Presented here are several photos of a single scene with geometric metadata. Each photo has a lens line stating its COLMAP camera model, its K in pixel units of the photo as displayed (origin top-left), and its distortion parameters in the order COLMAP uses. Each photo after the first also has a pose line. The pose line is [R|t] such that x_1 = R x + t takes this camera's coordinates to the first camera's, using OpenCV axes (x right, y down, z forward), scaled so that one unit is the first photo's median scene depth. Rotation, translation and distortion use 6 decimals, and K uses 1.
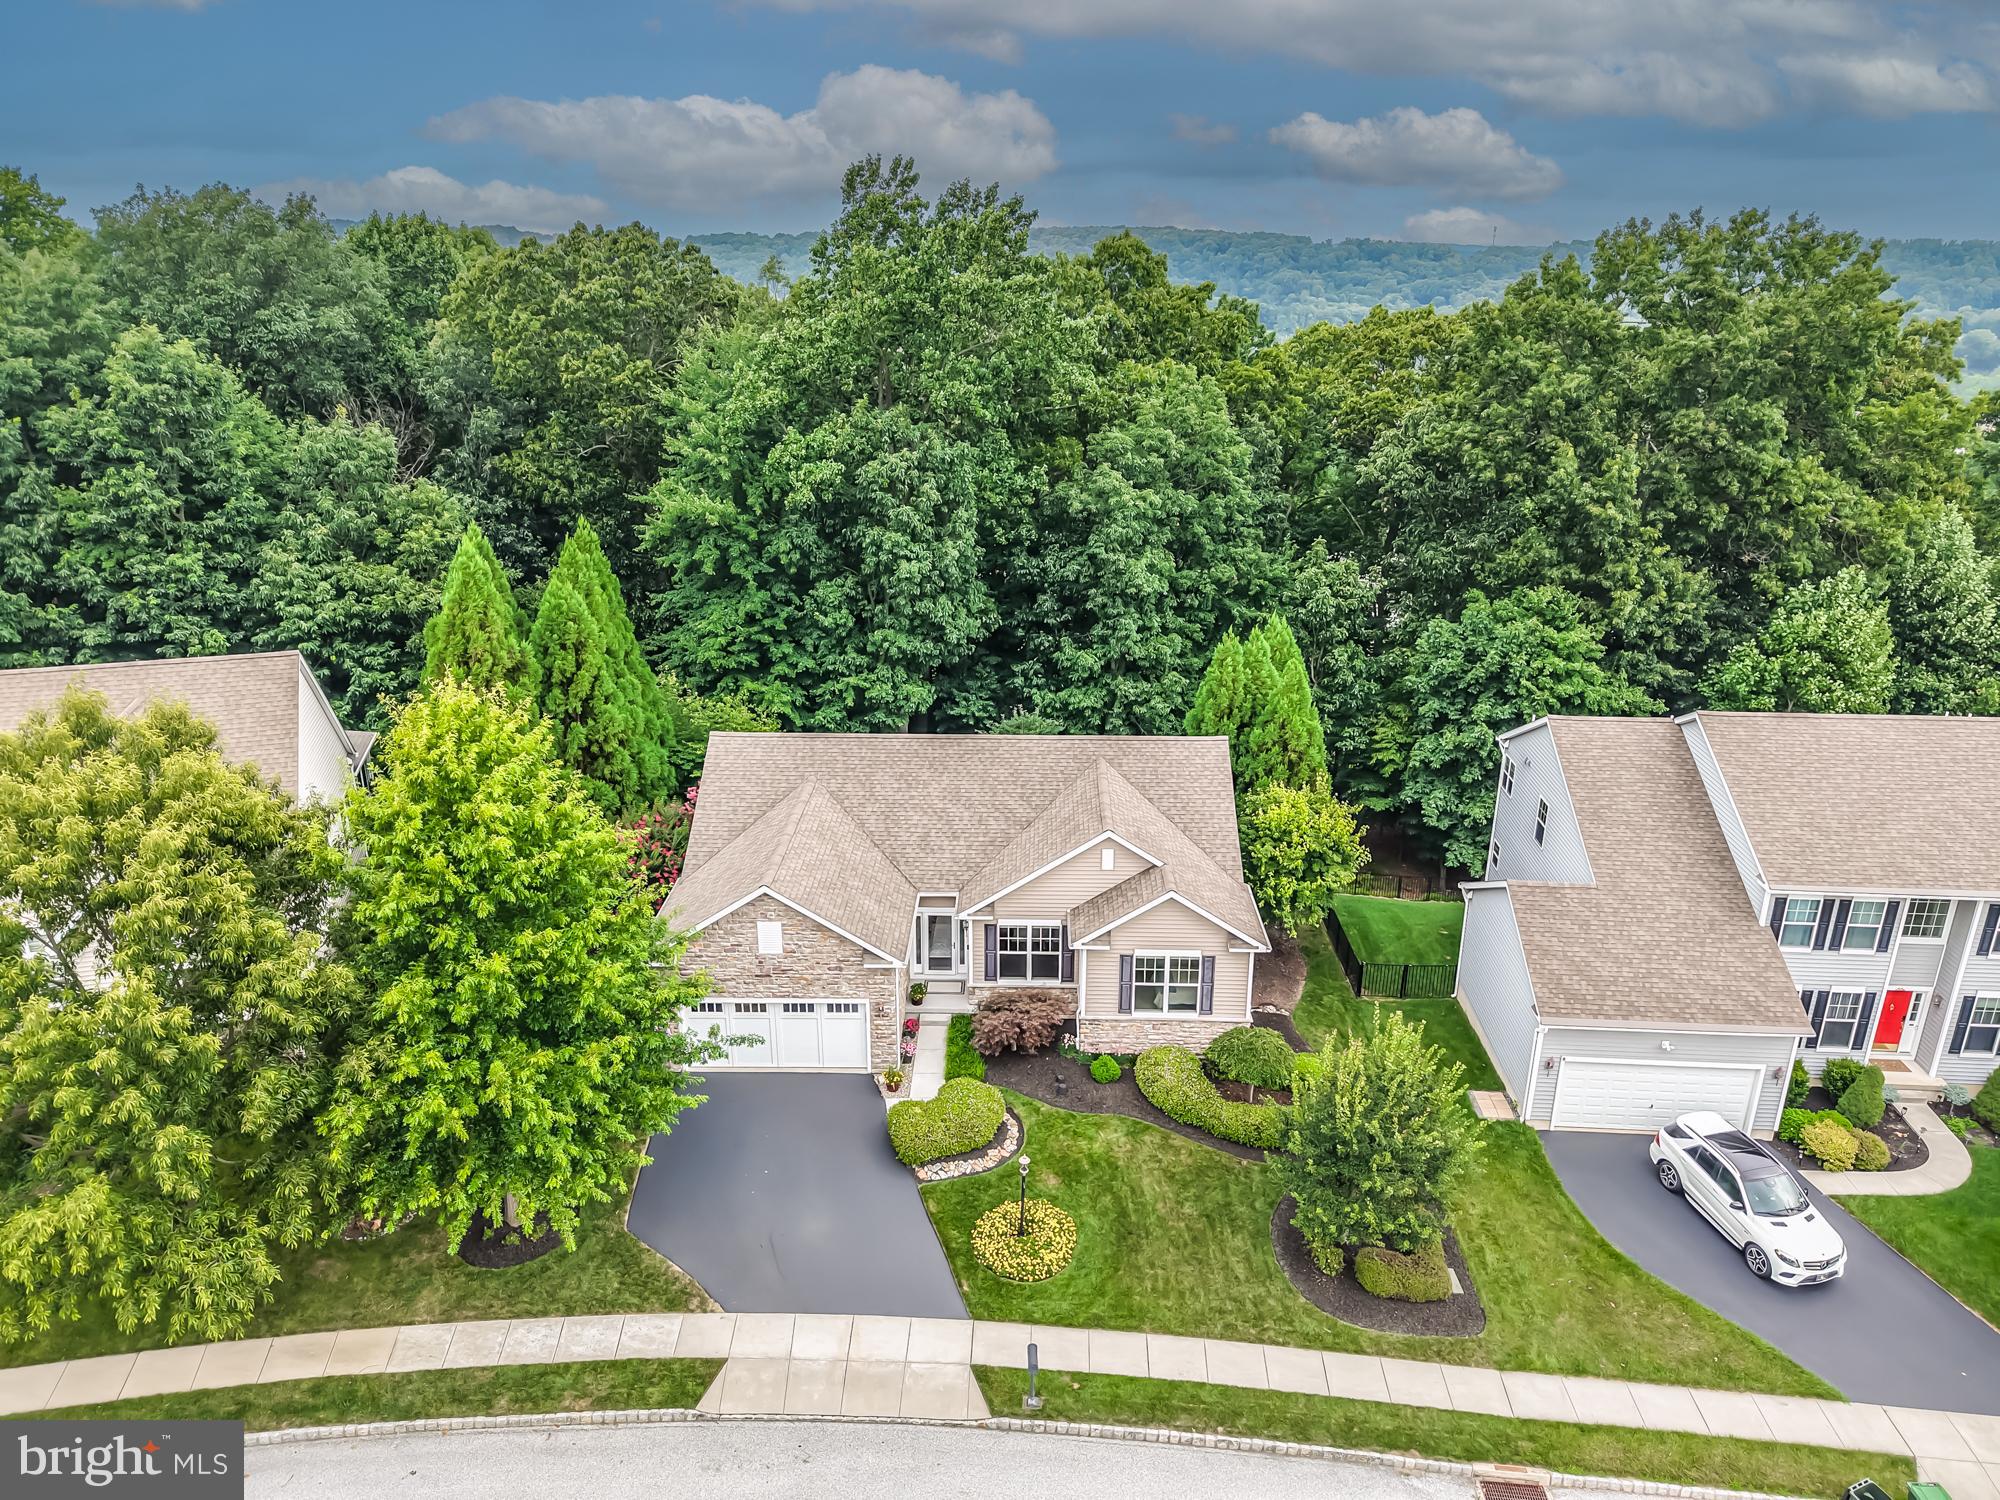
lens RADIAL K [[1335.0, 0, 1000.0], [0, 1335.0, 750.0], [0, 0, 1]] dist [0.062086, -0.081240]
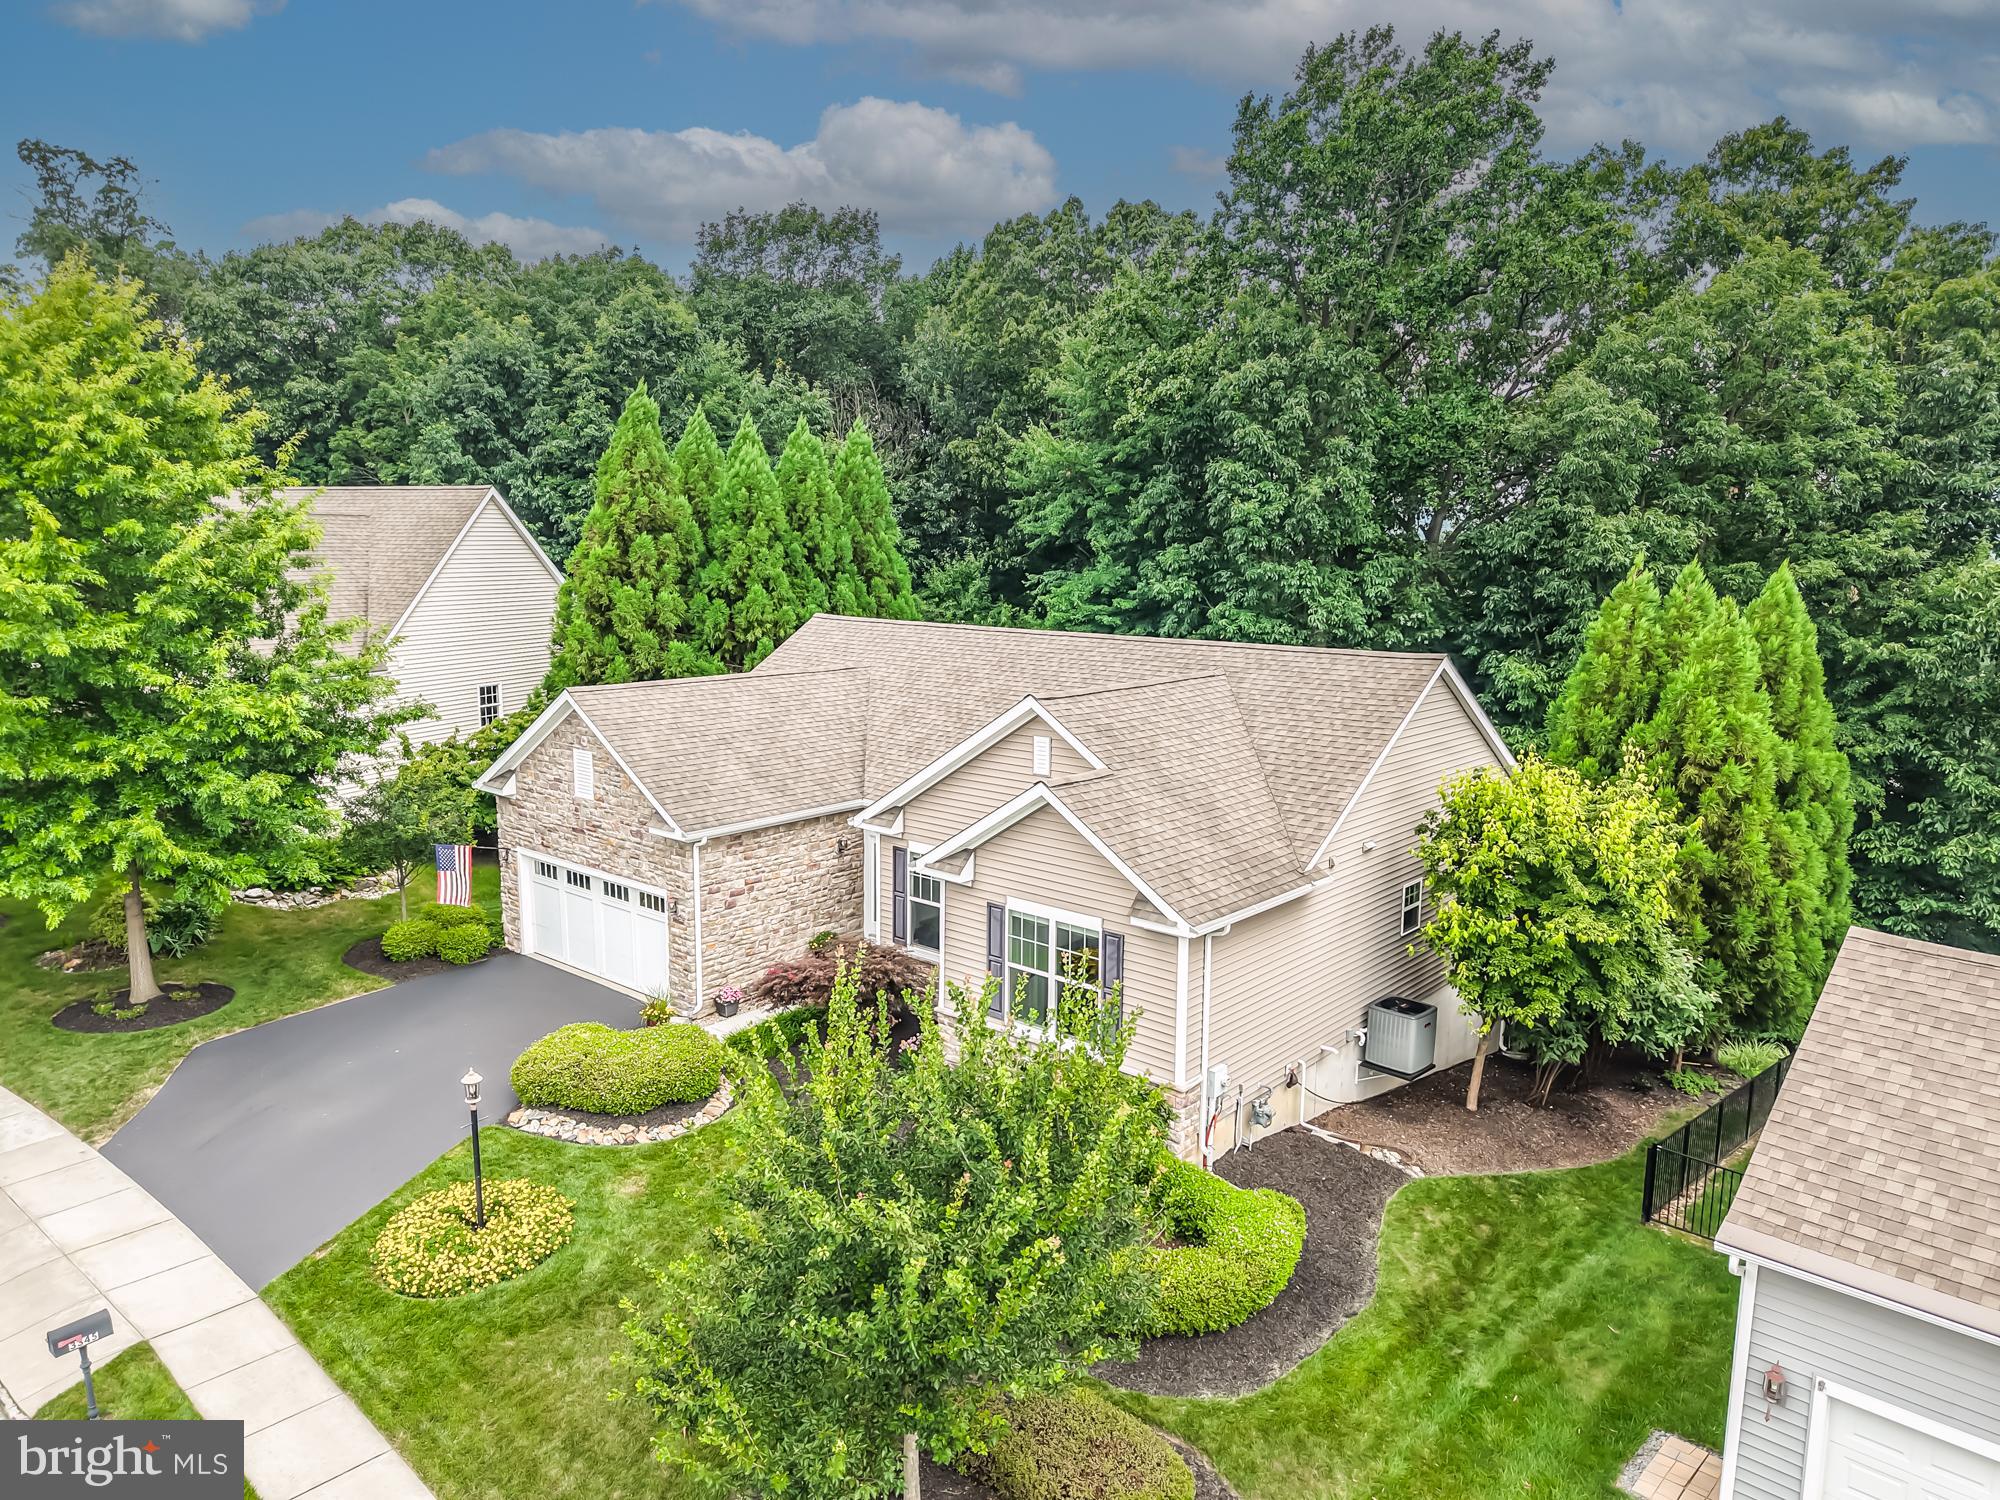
lens RADIAL K [[1343.5, 0, 1000.0], [0, 1343.5, 750.0], [0, 0, 1]] dist [0.019858, -0.006771]
pose [[0.770601, 0.107206, -0.628236, 0.437020], [-0.226913, 0.967306, -0.113268, 0.151355], [0.595554, 0.229839, 0.769734, 0.541570]]
